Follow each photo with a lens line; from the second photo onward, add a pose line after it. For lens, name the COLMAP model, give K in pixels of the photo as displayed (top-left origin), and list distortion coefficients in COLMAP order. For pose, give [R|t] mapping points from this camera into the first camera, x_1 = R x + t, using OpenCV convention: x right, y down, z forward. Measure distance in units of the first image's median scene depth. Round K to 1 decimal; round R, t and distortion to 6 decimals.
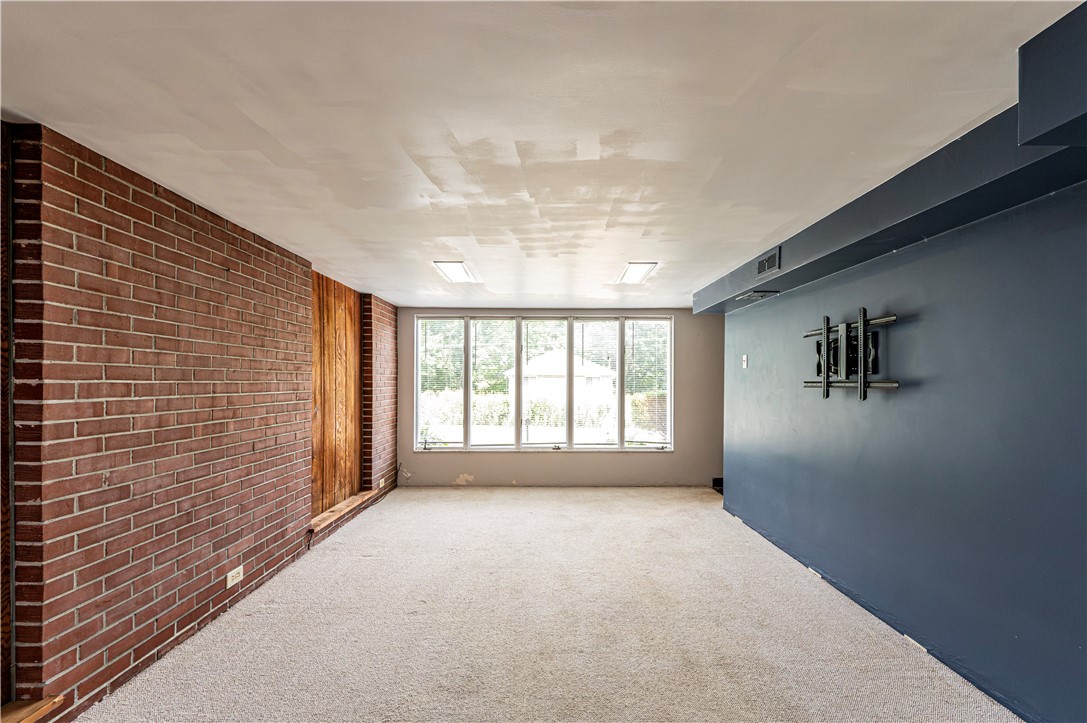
lens RADIAL K [[453.3, 0, 545.0], [0, 453.3, 386.2], [0, 0, 1]] dist [-0.000046, 0.000028]
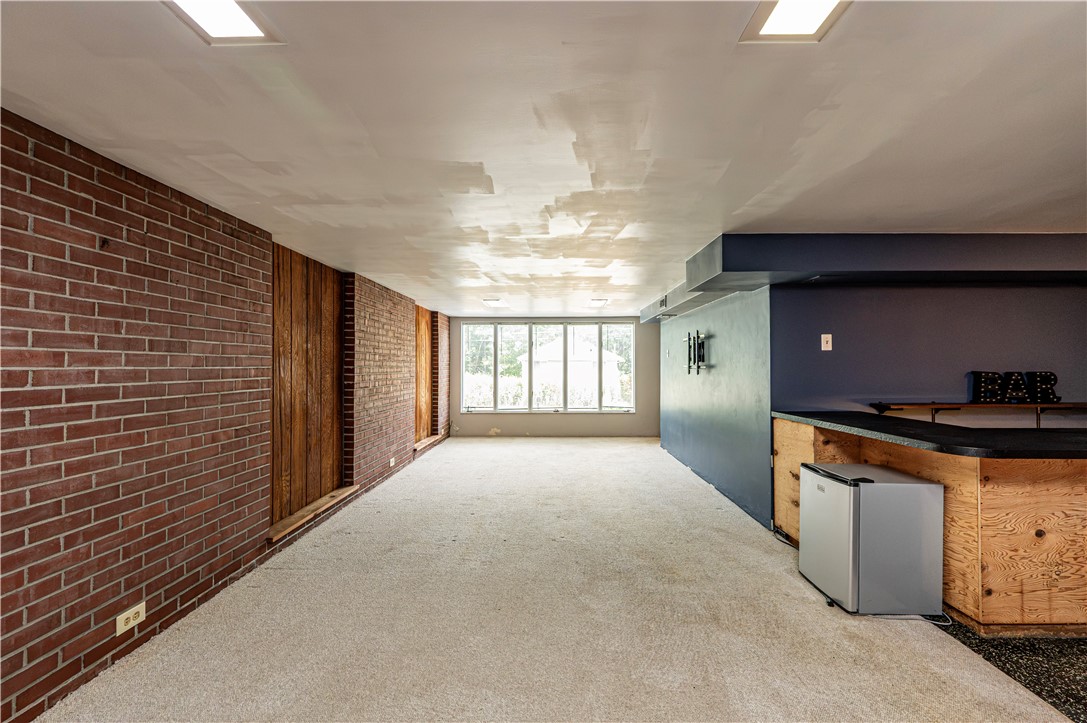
lens RADIAL K [[451.6, 0, 543.5], [0, 451.6, 361.5], [0, 0, 1]] dist [-0.000639, 0.000087]
pose [[0.999517, -0.002990, -0.030932, 0.035736], [0.002398, 0.999814, -0.019162, 0.003496], [0.030984, 0.019079, 0.999338, -0.571607]]
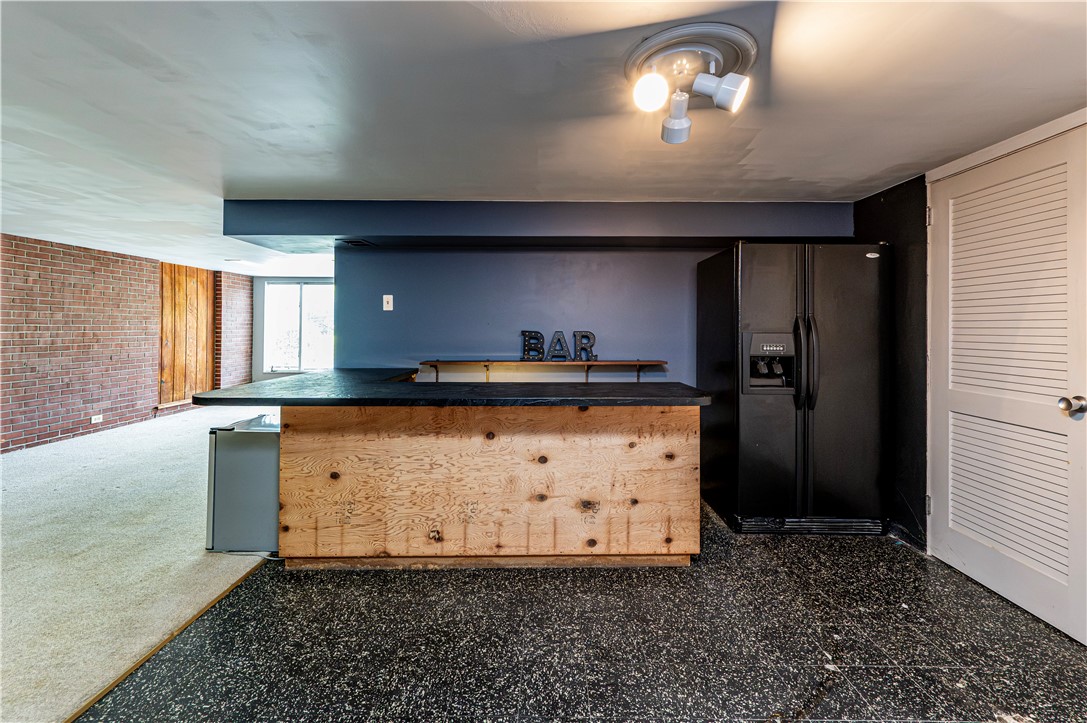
lens RADIAL K [[462.8, 0, 544.0], [0, 462.8, 325.8], [0, 0, 1]] dist [-0.000263, 0.000164]
pose [[0.999884, 0.001681, -0.015132, 0.782147], [-0.001886, 0.999907, -0.013513, 0.009159], [0.015108, 0.013540, 0.999794, -0.613559]]
